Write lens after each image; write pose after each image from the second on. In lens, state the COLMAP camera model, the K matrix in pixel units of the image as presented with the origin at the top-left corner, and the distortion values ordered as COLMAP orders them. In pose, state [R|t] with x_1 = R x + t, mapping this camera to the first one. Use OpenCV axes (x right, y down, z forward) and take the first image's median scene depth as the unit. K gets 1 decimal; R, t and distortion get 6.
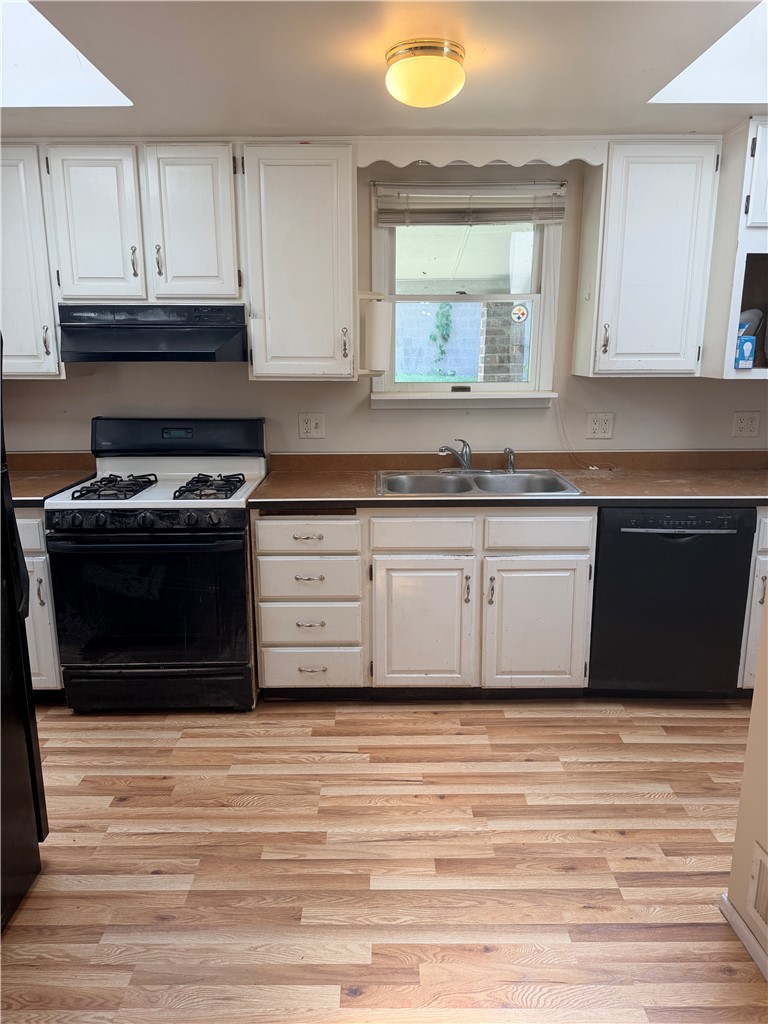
lens RADIAL K [[766.0, 0, 383.4], [0, 766.0, 518.8], [0, 0, 1]] dist [0.101414, -0.023405]
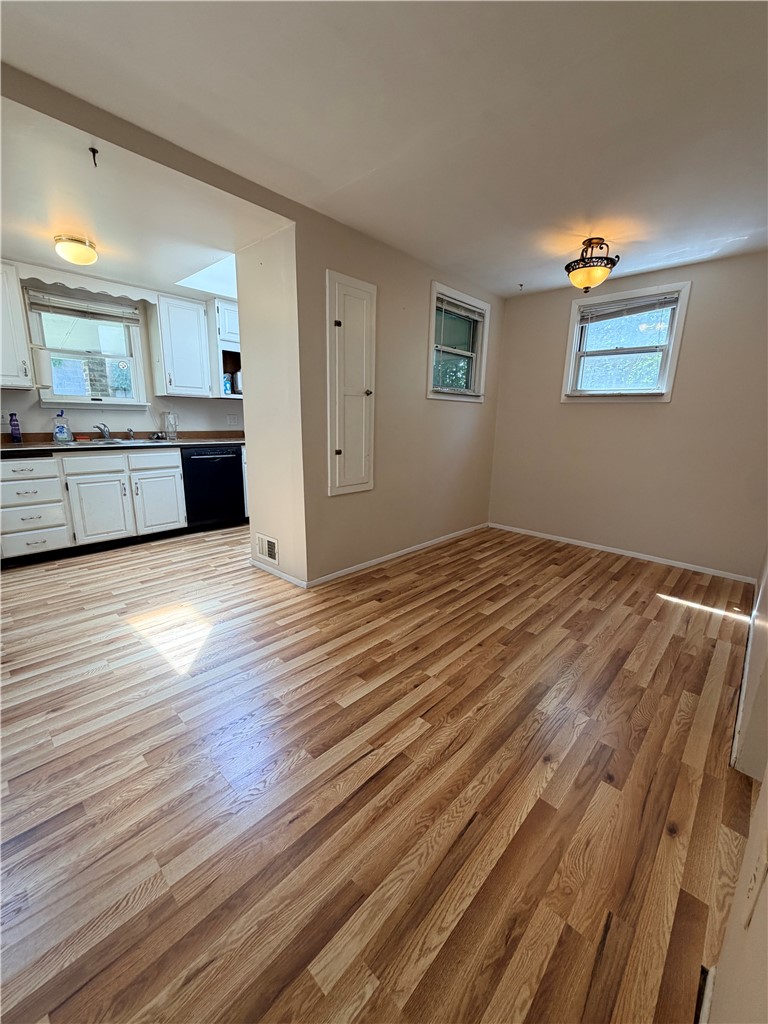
lens RADIAL K [[408.4, 0, 386.3], [0, 408.4, 510.9], [0, 0, 1]] dist [-0.000089, 0.000706]
pose [[0.701534, -0.149041, 0.696877, -0.182565], [0.132888, 0.988093, 0.077548, 0.160626], [-0.700136, 0.038204, 0.712986, -0.336057]]
